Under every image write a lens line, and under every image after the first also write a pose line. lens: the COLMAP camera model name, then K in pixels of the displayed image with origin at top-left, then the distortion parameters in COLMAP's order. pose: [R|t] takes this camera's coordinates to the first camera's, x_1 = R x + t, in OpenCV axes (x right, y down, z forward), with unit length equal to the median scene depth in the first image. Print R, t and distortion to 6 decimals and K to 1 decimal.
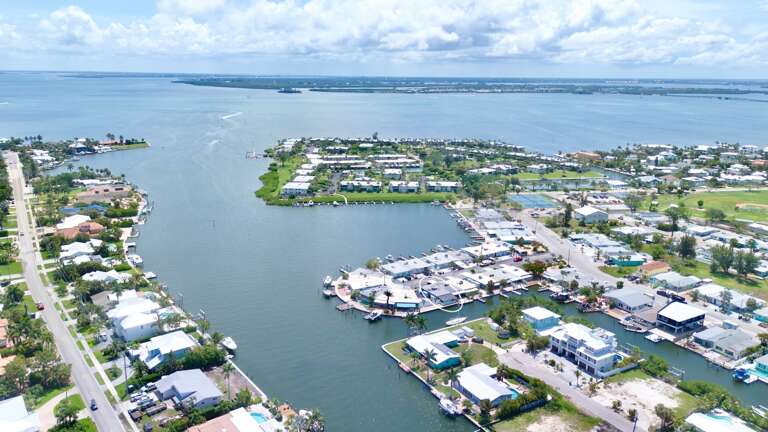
lens RADIAL K [[563.2, 0, 384.9], [0, 563.2, 217.7], [0, 0, 1]] dist [0.014303, -0.001047]
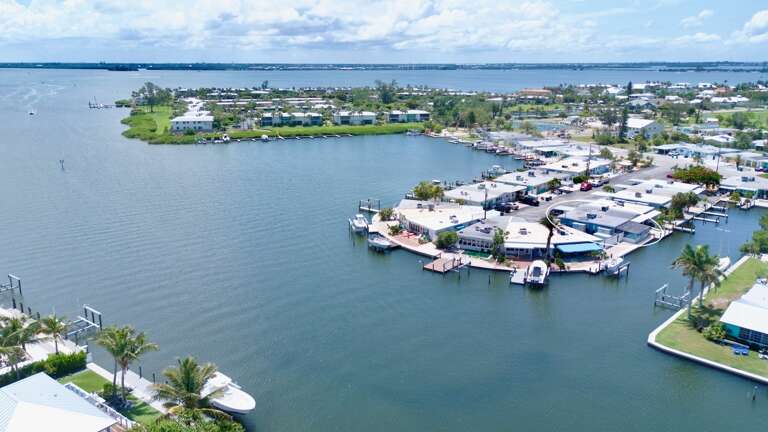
lens RADIAL K [[563.2, 0, 382.1], [0, 563.2, 213.9], [0, 0, 1]] dist [0.014303, -0.001047]
pose [[0.963204, -0.064499, 0.260919, -0.206558], [0.064380, 0.997885, 0.009014, 0.100839], [-0.260948, 0.008116, 0.965319, 0.532316]]
